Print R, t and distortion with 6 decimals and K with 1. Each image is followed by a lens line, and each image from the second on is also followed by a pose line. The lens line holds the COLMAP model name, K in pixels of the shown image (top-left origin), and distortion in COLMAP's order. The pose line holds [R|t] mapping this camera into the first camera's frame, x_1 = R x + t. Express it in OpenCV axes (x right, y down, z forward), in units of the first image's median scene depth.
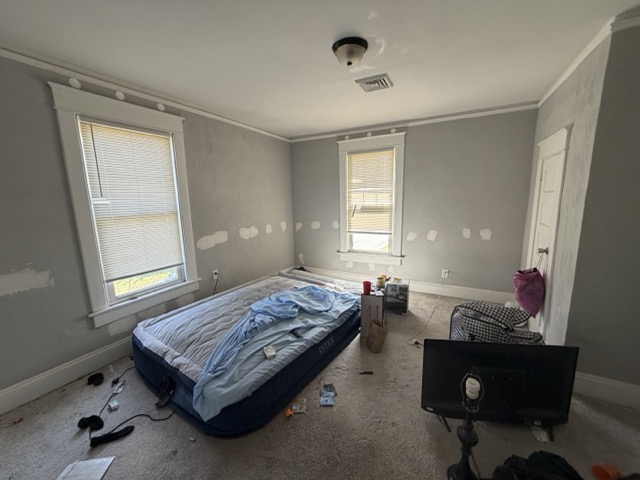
lens RADIAL K [[254.2, 0, 320.0], [0, 254.2, 240.0], [0, 0, 1]] dist [0.002122, 0.000386]
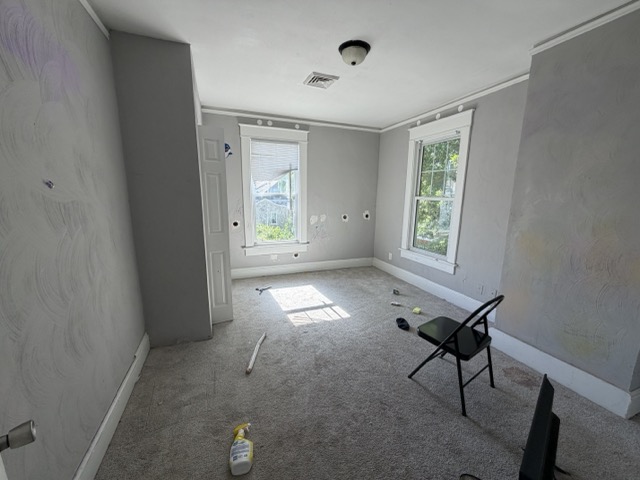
lens RADIAL K [[254.2, 0, 320.0], [0, 254.2, 240.0], [0, 0, 1]] dist [0.002122, 0.000386]
pose [[0.666356, -0.110138, 0.737455, -0.471764], [0.094267, 0.993539, 0.063205, -0.013022], [-0.739651, 0.027401, 0.672432, 0.215831]]
